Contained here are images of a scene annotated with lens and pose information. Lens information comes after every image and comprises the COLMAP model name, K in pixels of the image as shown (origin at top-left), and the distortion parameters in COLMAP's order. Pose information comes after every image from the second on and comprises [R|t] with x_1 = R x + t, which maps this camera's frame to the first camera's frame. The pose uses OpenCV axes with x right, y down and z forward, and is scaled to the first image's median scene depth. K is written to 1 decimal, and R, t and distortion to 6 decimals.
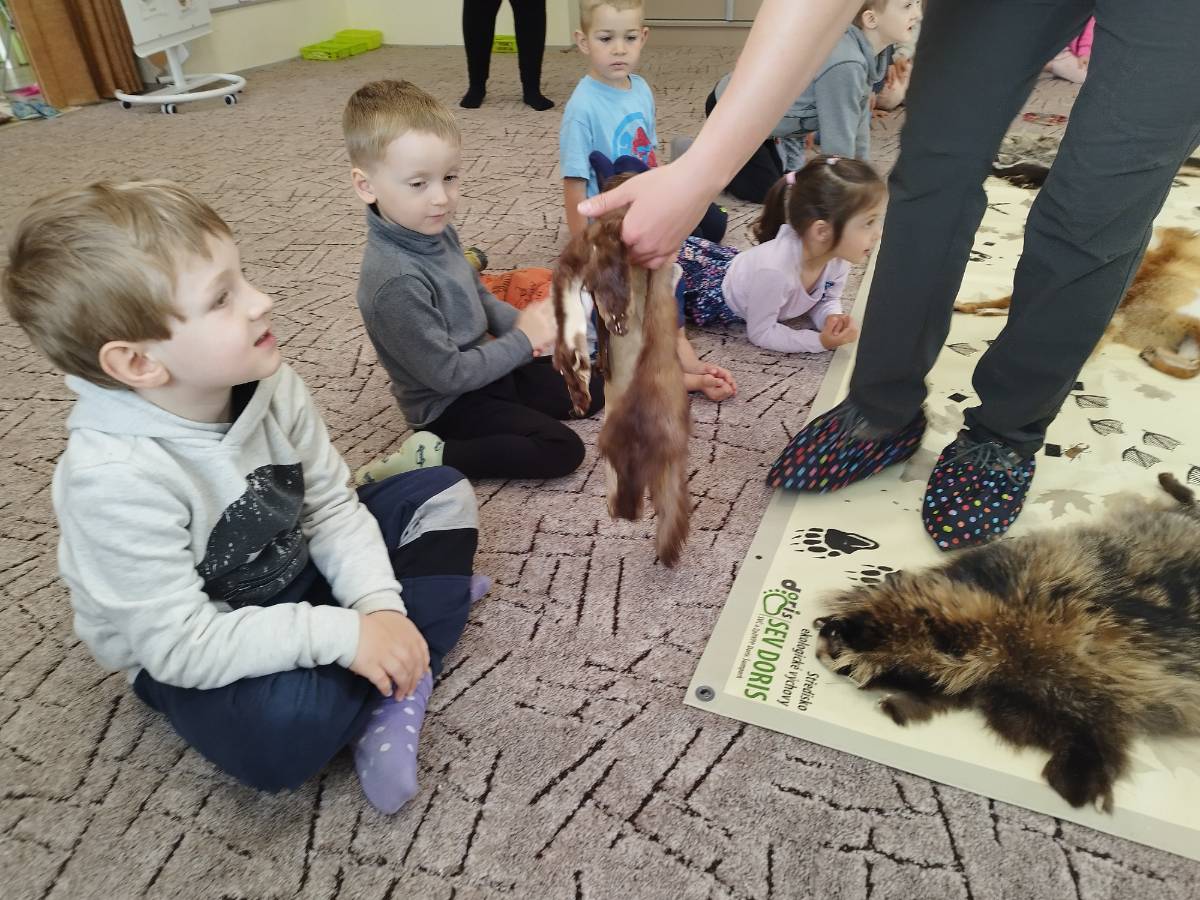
lens RADIAL K [[866.9, 0, 600.0], [0, 866.9, 450.0], [0, 0, 1]] dist [-0.003544, -0.000693]
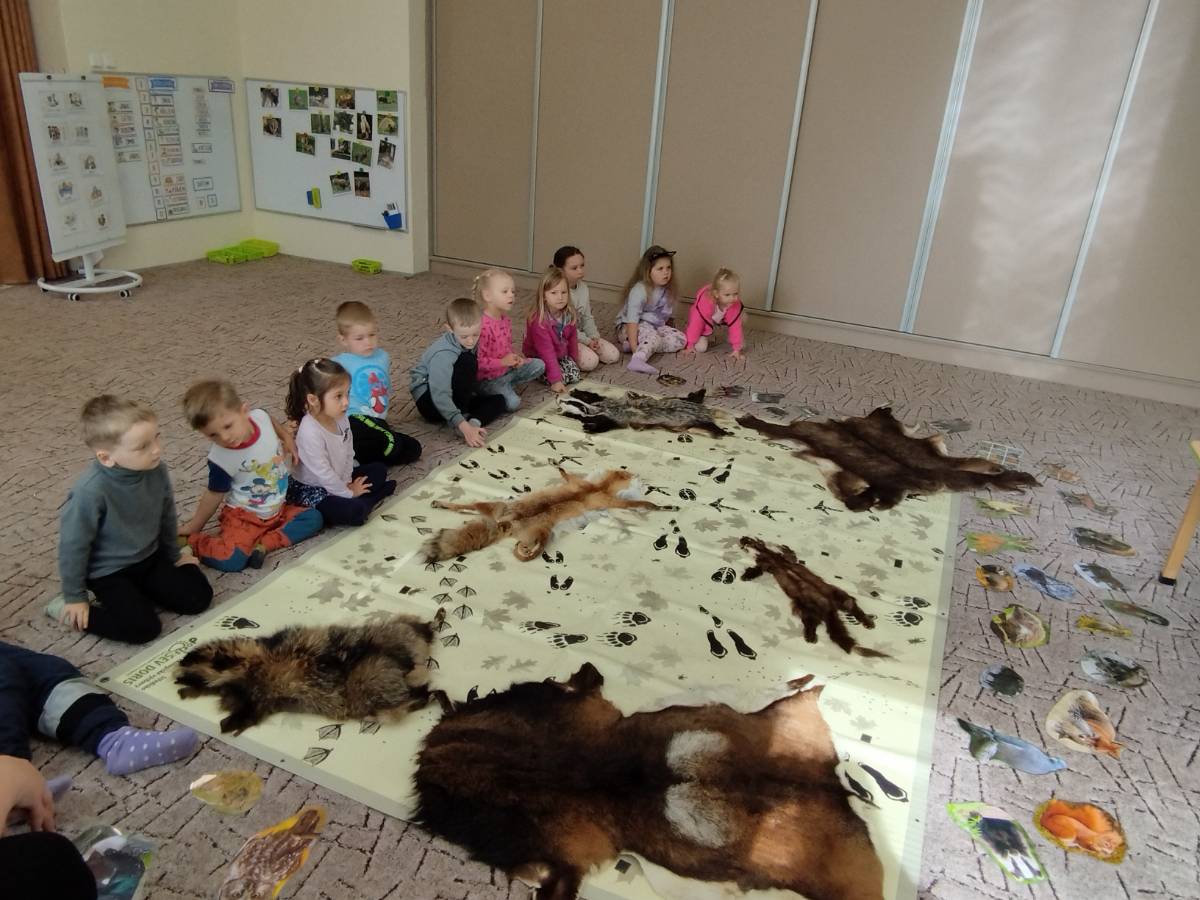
lens RADIAL K [[846.9, 0, 600.0], [0, 846.9, 450.0], [0, 0, 1]] dist [-0.000916, -0.006425]
pose [[0.994080, 0.102810, 0.035150, 0.296018], [-0.094932, 0.979205, -0.179293, -0.003292], [-0.052852, 0.174895, 0.983168, -0.296329]]
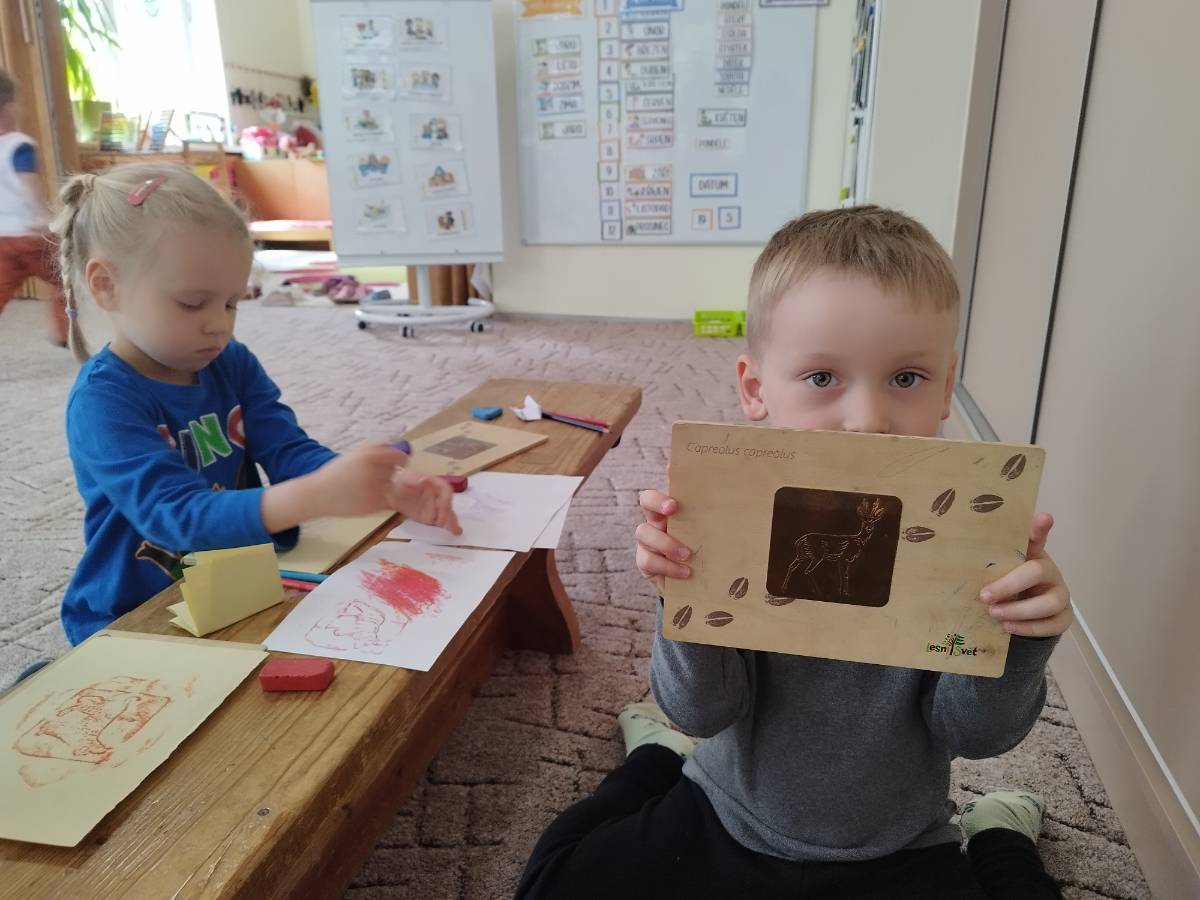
lens RADIAL K [[866.9, 0, 600.0], [0, 866.9, 450.0], [0, 0, 1]] dist [-0.003544, -0.000693]
pose [[0.171942, 0.327697, -0.929005, 0.445682], [-0.540190, 0.819984, 0.189262, -0.616012], [0.823790, 0.469298, 0.318008, 1.024211]]
